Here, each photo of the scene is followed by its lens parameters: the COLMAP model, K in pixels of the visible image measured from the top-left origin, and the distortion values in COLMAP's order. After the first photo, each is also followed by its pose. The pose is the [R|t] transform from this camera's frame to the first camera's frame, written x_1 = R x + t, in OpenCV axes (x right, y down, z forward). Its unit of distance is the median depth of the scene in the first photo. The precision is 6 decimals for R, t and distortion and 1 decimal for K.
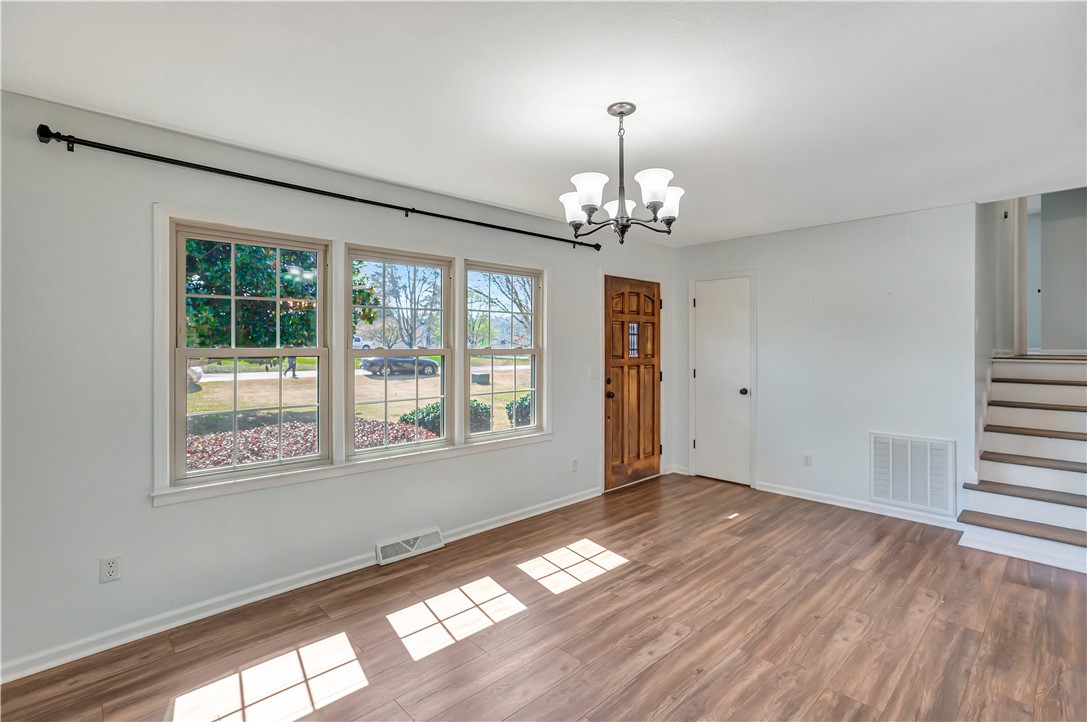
lens RADIAL K [[514.6, 0, 562.5], [0, 514.6, 342.7], [0, 0, 1]] dist [-0.041223, 0.031890]
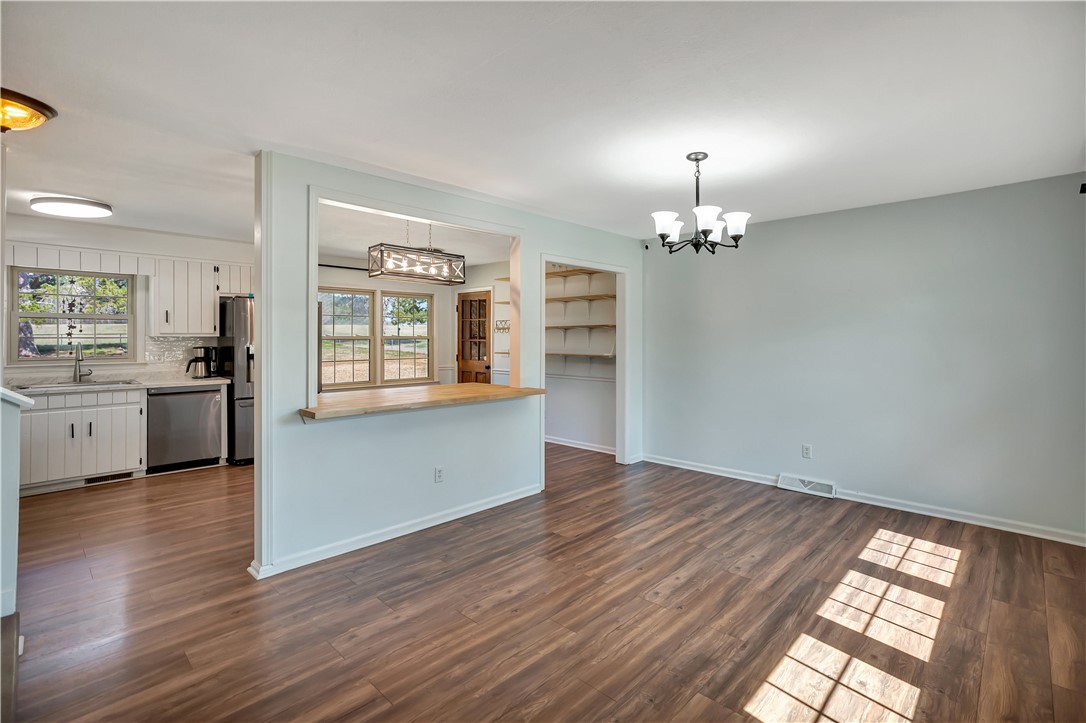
lens RADIAL K [[509.7, 0, 549.2], [0, 509.7, 338.0], [0, 0, 1]] dist [-0.040301, 0.033741]
pose [[-0.999728, -0.000318, -0.023322, 0.378939], [-0.000235, 0.999994, -0.003532, 0.015252], [0.023323, -0.003526, -0.999722, 1.634128]]
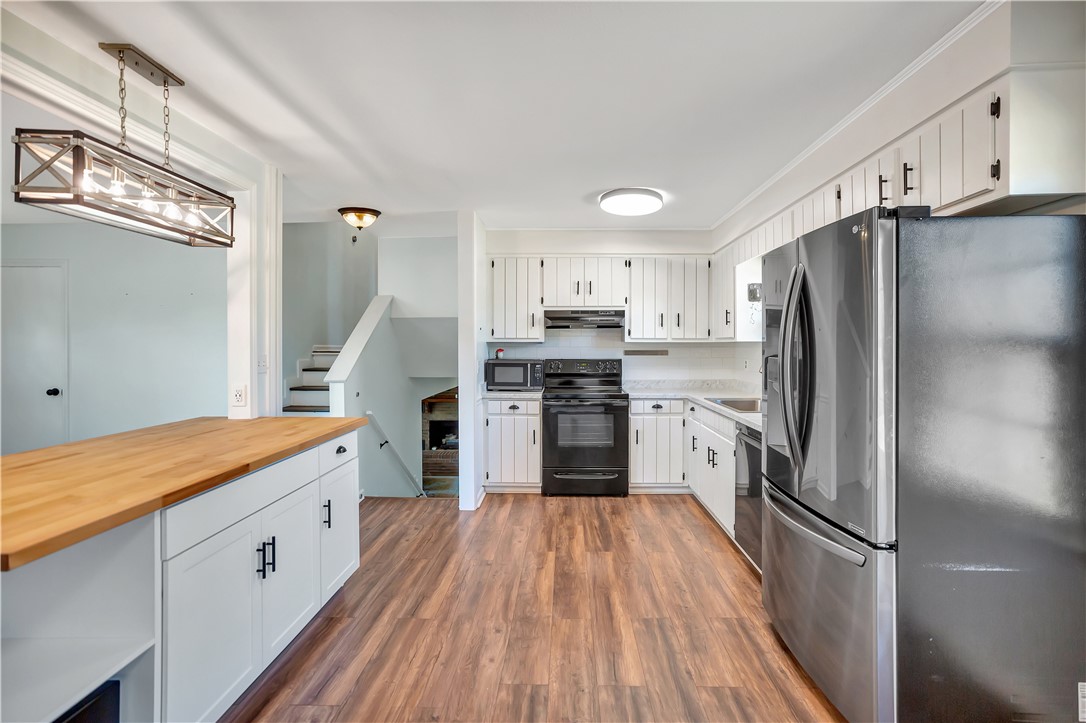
lens RADIAL K [[506.2, 0, 548.5], [0, 506.2, 343.9], [0, 0, 1]] dist [-0.037768, 0.032051]
pose [[0.724210, -0.000566, 0.689579, 0.603535], [-0.001258, 0.999997, 0.002142, 0.010854], [-0.689578, -0.002419, 0.724207, -0.417508]]
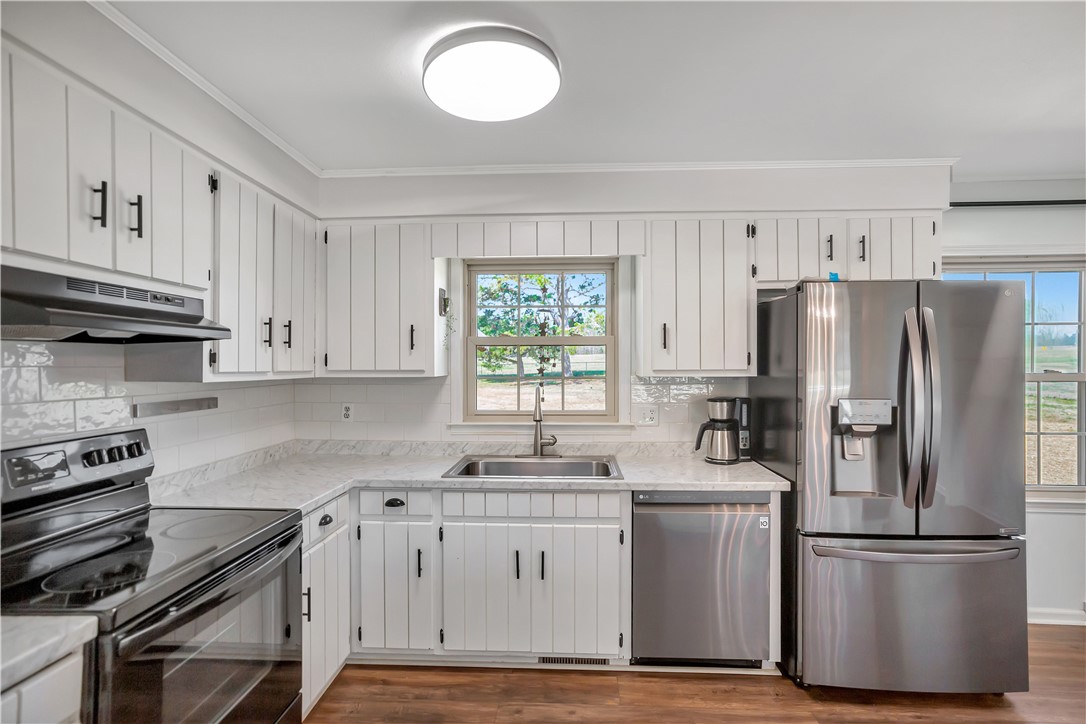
lens RADIAL K [[513.7, 0, 551.3], [0, 513.7, 367.8], [0, 0, 1]] dist [-0.038765, 0.032566]
pose [[-0.683550, -0.004129, 0.729892, 1.120667], [-0.002331, 0.999991, 0.003474, -0.012635], [-0.729900, 0.000673, -0.683554, 0.645333]]
